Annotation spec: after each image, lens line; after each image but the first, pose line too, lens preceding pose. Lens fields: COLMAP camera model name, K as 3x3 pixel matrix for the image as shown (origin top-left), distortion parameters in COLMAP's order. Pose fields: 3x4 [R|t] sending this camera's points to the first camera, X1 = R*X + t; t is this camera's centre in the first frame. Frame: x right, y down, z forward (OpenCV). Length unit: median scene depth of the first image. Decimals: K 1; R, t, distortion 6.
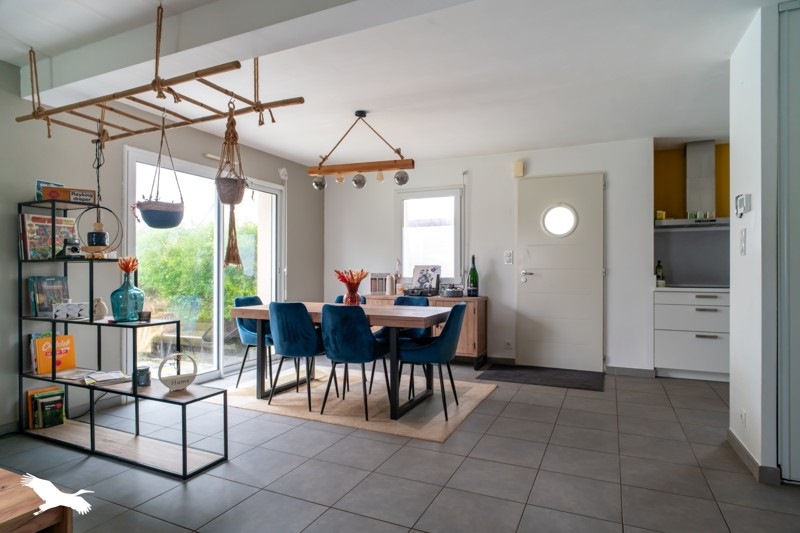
lens RADIAL K [[452.6, 0, 399.7], [0, 452.6, 269.6], [0, 0, 1]] dist [-0.005971, 0.000293]
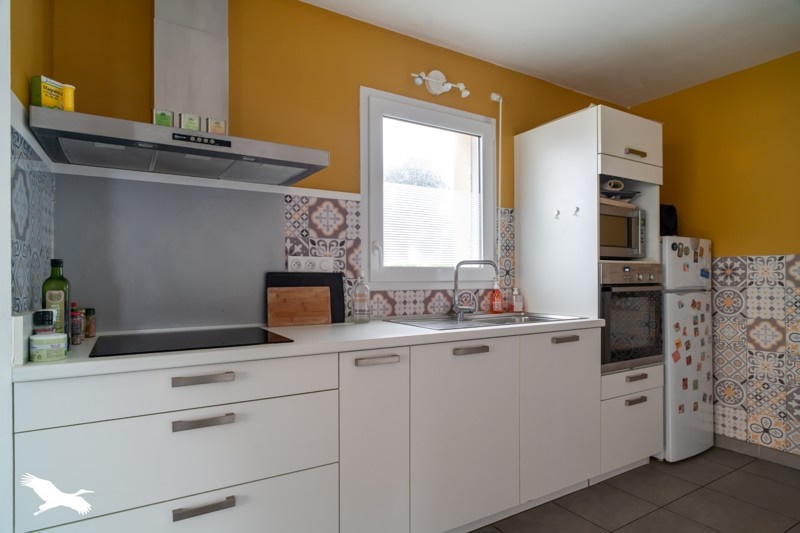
lens RADIAL K [[452.6, 0, 399.7], [0, 452.6, 269.6], [0, 0, 1]] dist [-0.005971, 0.000293]
pose [[0.551953, 0.003791, 0.833867, 0.609354], [-0.000744, 0.999992, -0.004053, -0.016400], [-0.833875, 0.001617, 0.551951, 0.884379]]
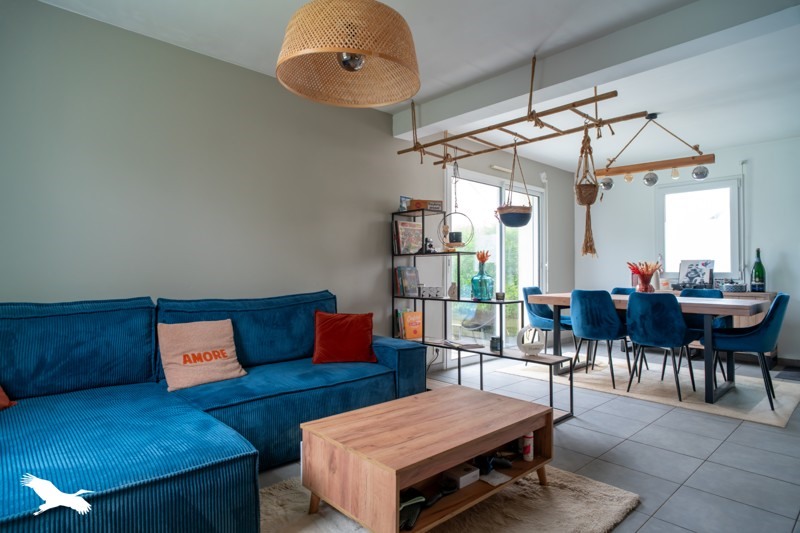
lens RADIAL K [[450.7, 0, 401.3], [0, 450.7, 262.9], [0, 0, 1]] dist [-0.001862, 0.001163]
pose [[0.927692, -0.003992, -0.373324, -0.264879], [-0.002397, 0.999859, -0.016647, 0.023632], [0.373338, 0.016338, 0.927551, -0.223602]]
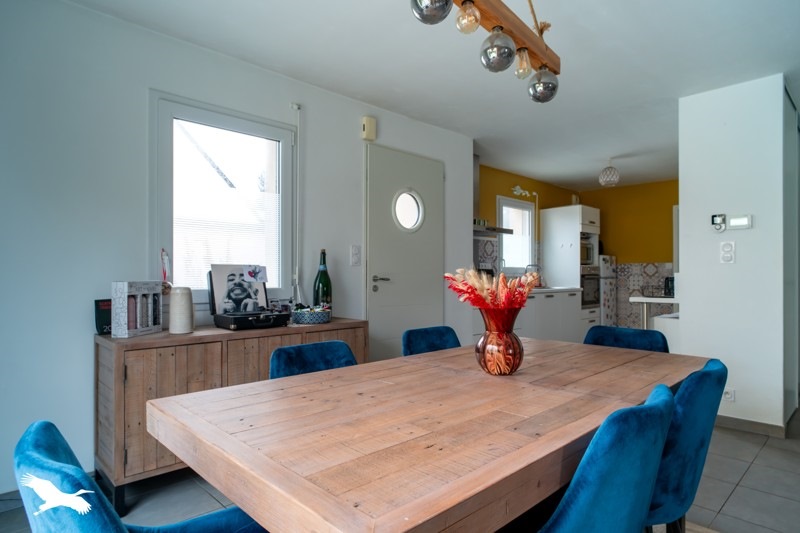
lens RADIAL K [[452.6, 0, 399.7], [0, 452.6, 269.6], [0, 0, 1]] dist [-0.005971, 0.000293]
pose [[0.363208, 0.007854, 0.931675, -0.536946], [-0.002576, 0.999969, -0.007426, -0.001182], [-0.931704, 0.000297, 0.363217, 1.025925]]
